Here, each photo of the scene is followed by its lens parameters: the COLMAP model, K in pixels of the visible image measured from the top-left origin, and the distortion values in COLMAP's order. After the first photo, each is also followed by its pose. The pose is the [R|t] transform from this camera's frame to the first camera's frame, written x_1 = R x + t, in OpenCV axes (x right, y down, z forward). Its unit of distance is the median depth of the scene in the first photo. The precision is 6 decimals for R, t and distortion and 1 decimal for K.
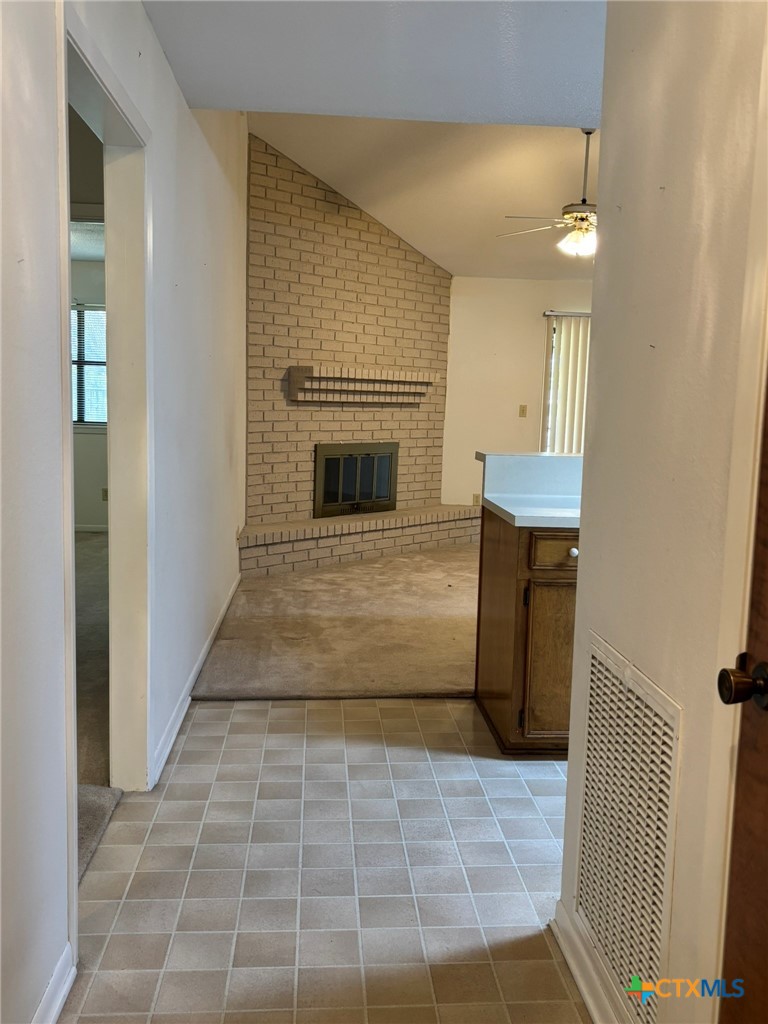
lens RADIAL K [[939.1, 0, 387.2], [0, 939.1, 507.8], [0, 0, 1]] dist [0.033166, 0.000000]
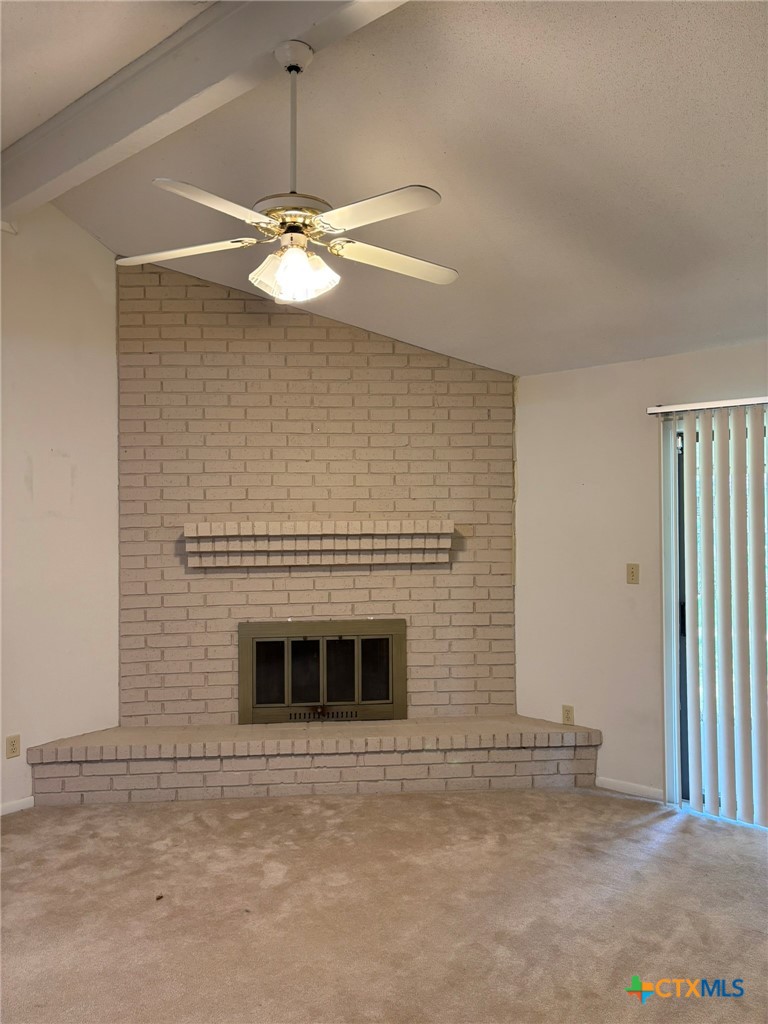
lens RADIAL K [[771.5, 0, 384.0], [0, 771.5, 520.9], [0, 0, 1]] dist [0.093261, -0.007916]
pose [[0.712675, -0.066059, -0.698377, 0.445264], [-0.049325, 0.988373, -0.143824, -0.064368], [0.699758, 0.136947, 0.701131, 0.628299]]
